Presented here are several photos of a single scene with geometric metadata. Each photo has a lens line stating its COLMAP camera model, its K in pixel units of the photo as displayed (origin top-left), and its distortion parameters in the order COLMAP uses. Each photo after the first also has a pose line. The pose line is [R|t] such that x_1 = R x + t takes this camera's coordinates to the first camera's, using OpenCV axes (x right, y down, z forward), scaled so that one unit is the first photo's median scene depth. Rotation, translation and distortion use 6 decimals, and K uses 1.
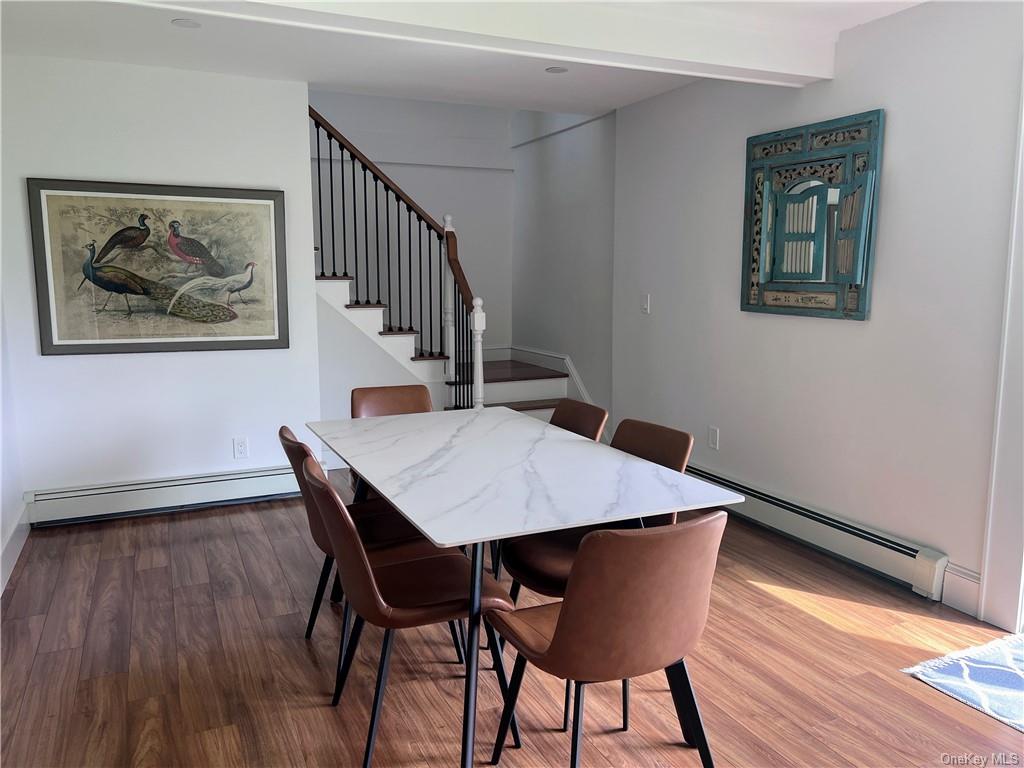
lens RADIAL K [[778.8, 0, 511.6], [0, 778.8, 390.7], [0, 0, 1]] dist [0.060436, -0.062654]
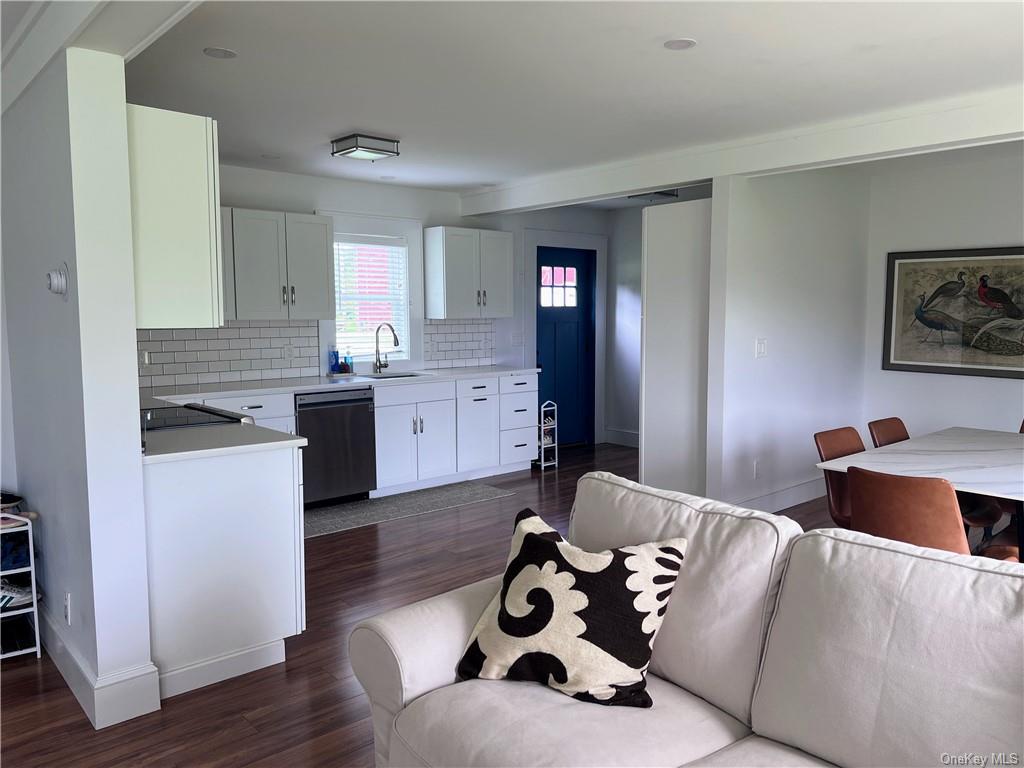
lens RADIAL K [[778.8, 0, 512.4], [0, 778.8, 373.7], [0, 0, 1]] dist [0.060436, -0.062654]
pose [[0.296851, 0.082250, -0.951375, 0.587496], [-0.145230, 0.988583, 0.040152, 0.004578], [0.943815, 0.126249, 0.305407, -0.107202]]
